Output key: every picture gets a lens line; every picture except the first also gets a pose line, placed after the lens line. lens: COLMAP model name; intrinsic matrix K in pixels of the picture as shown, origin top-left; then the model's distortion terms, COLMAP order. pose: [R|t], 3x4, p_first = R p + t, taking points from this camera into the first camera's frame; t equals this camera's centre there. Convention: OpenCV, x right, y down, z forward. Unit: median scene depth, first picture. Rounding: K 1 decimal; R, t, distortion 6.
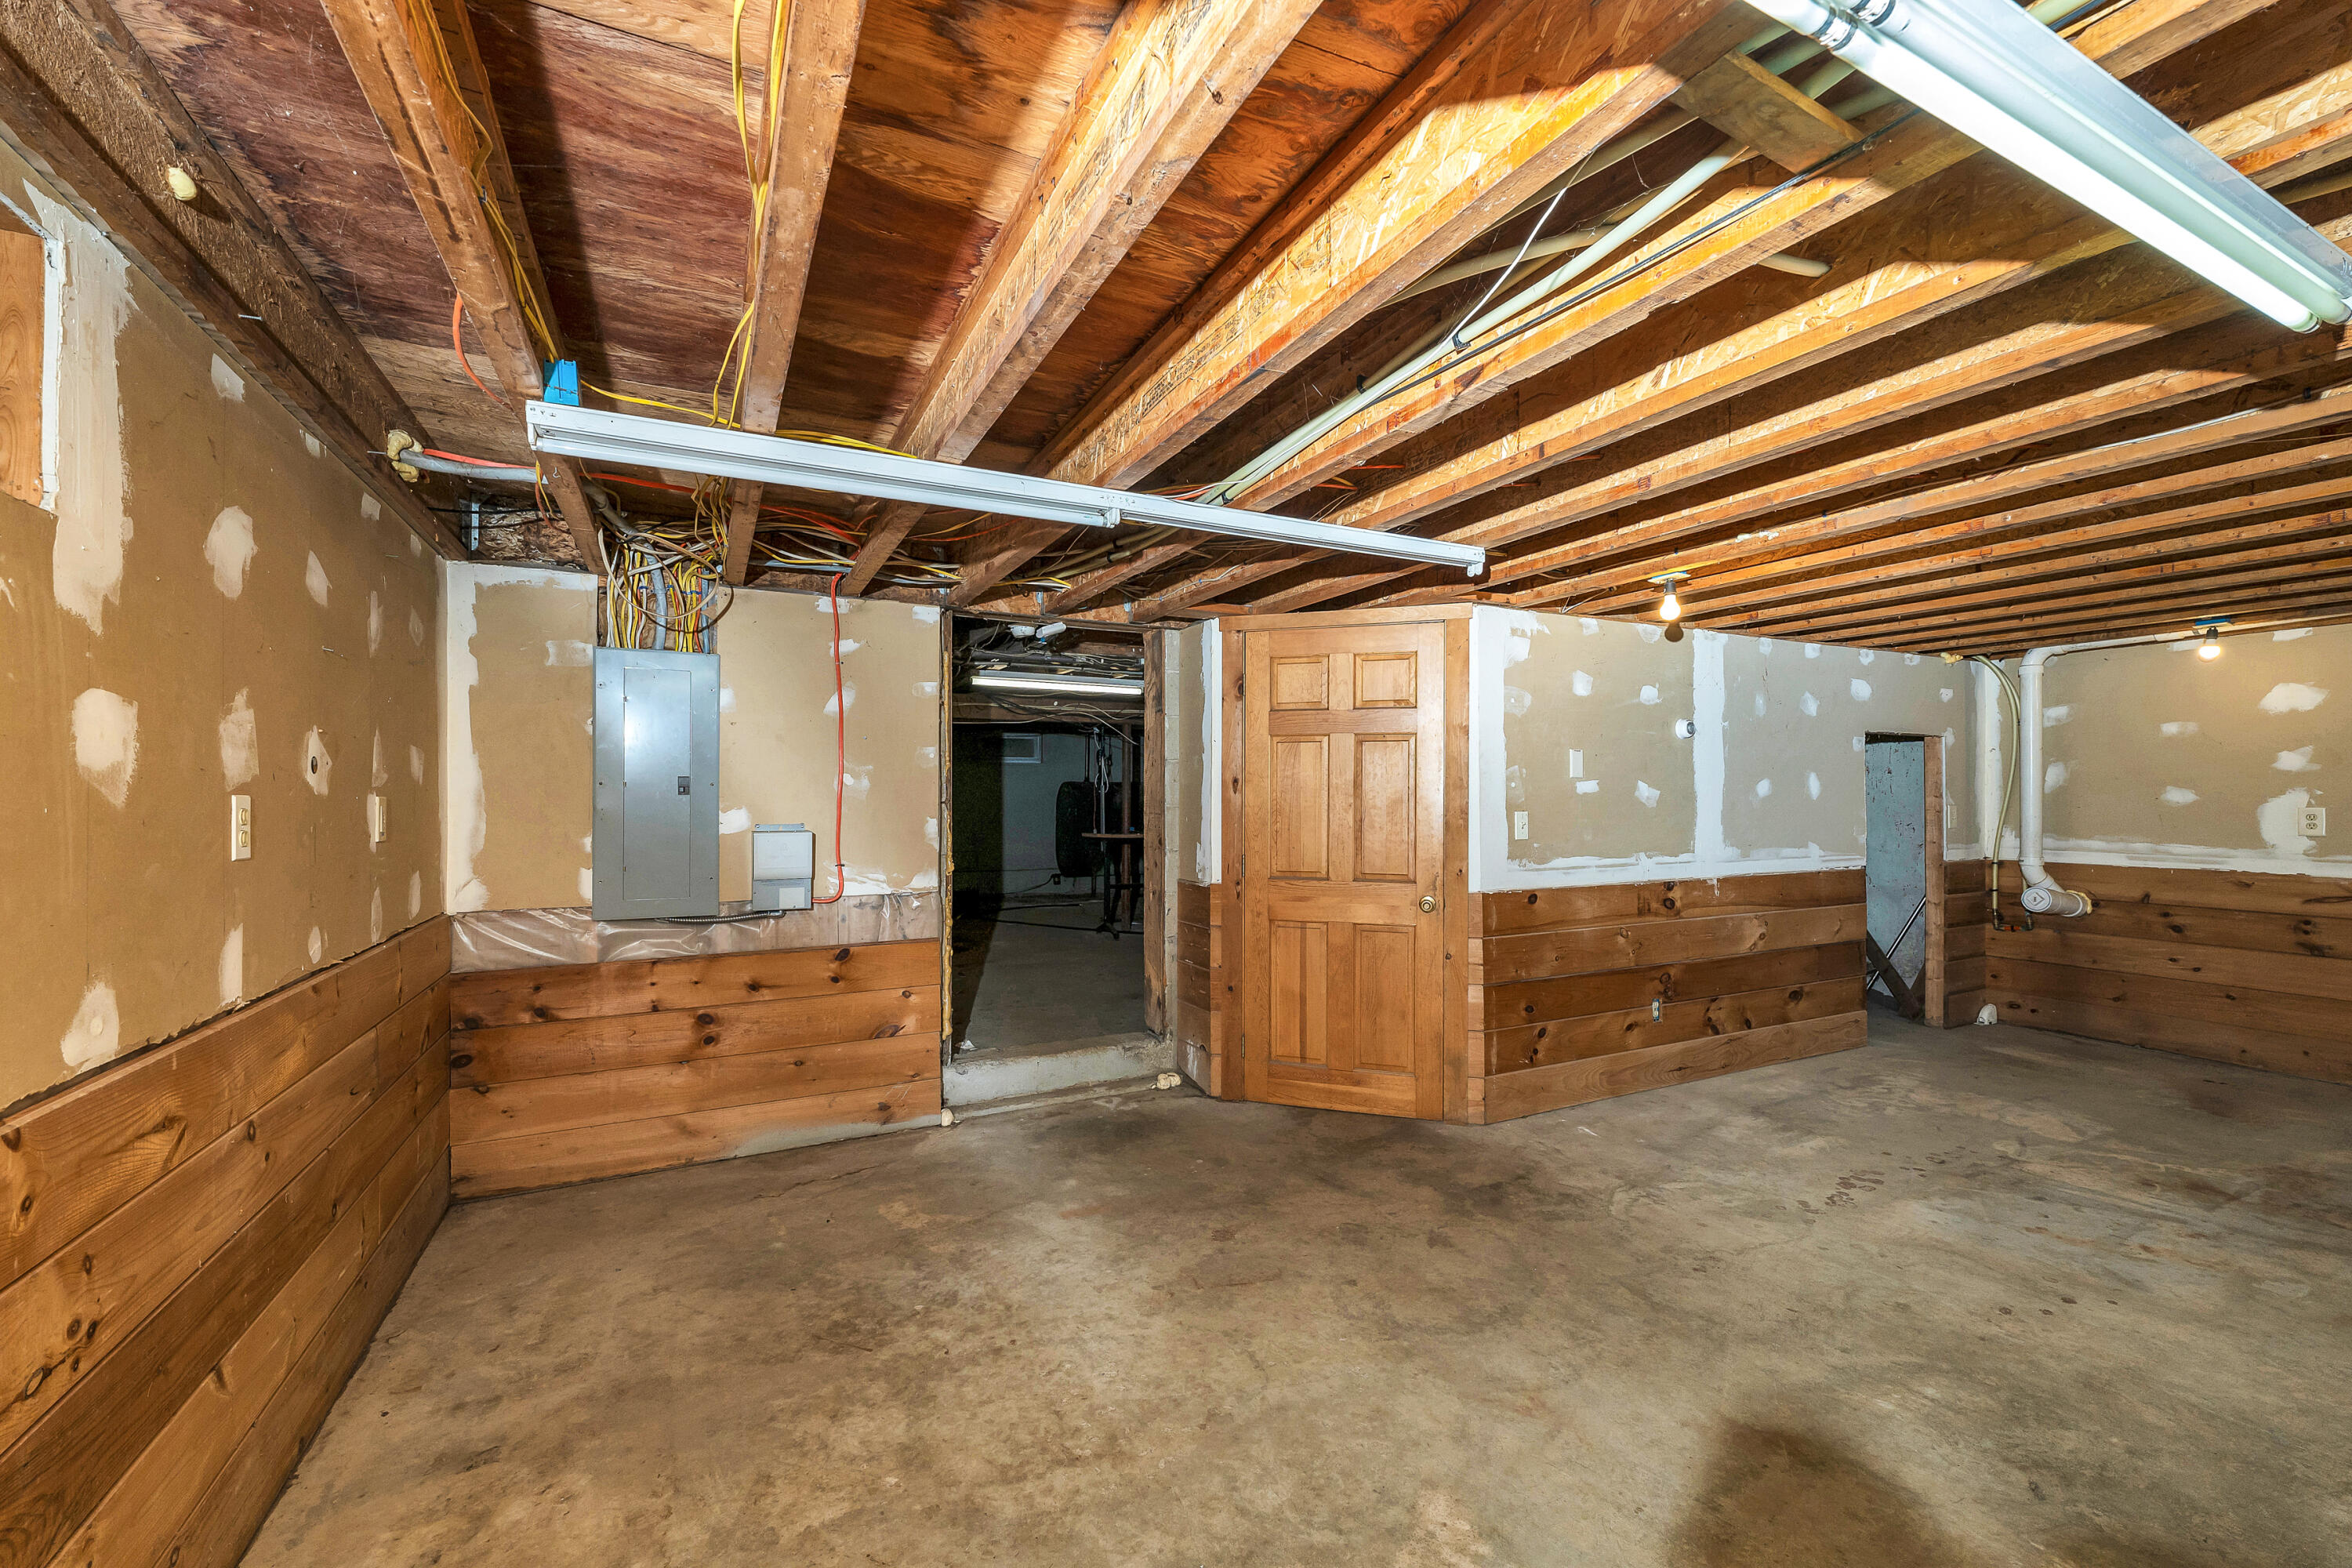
lens RADIAL K [[967.4, 0, 1195.6], [0, 967.4, 783.6], [0, 0, 1]] dist [0.002825, 0.000327]
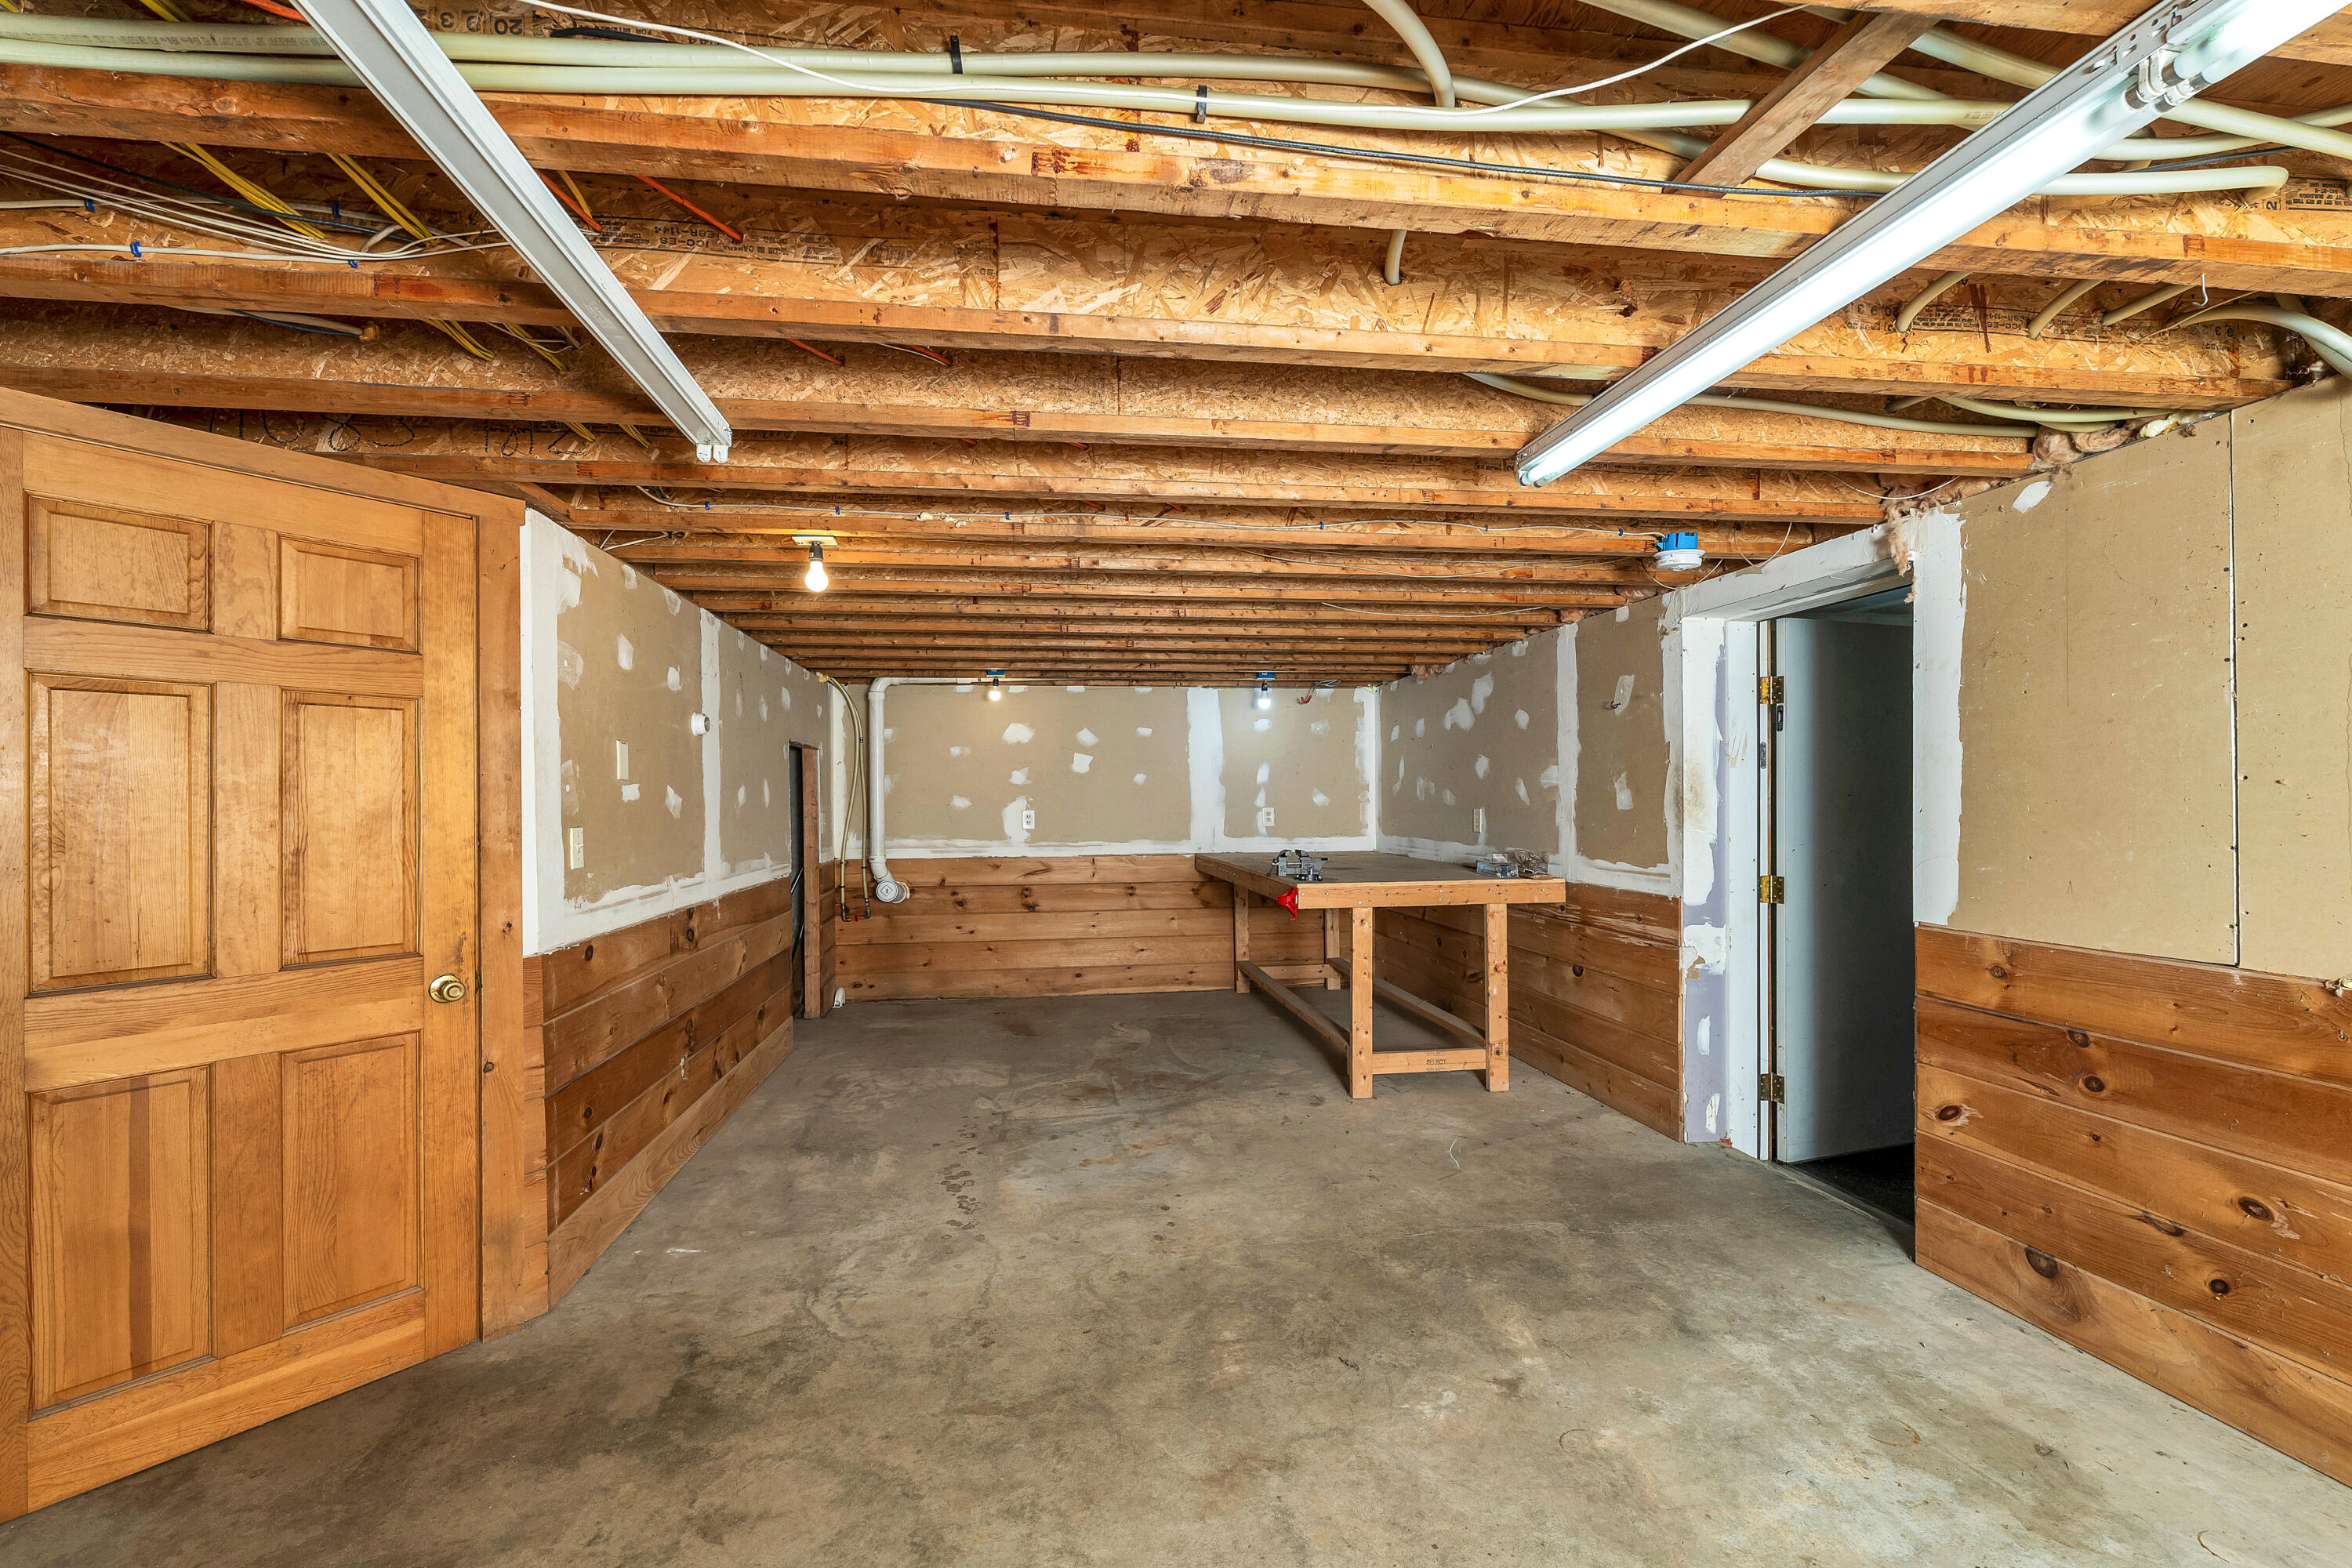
lens RADIAL K [[967.4, 0, 1169.7], [0, 967.4, 798.7], [0, 0, 1]] dist [0.002825, 0.000327]
pose [[0.335200, -0.000304, 0.942147, -0.168711], [-0.002667, 0.999996, 0.001272, 0.006581], [-0.942143, -0.002939, 0.335197, 0.379860]]
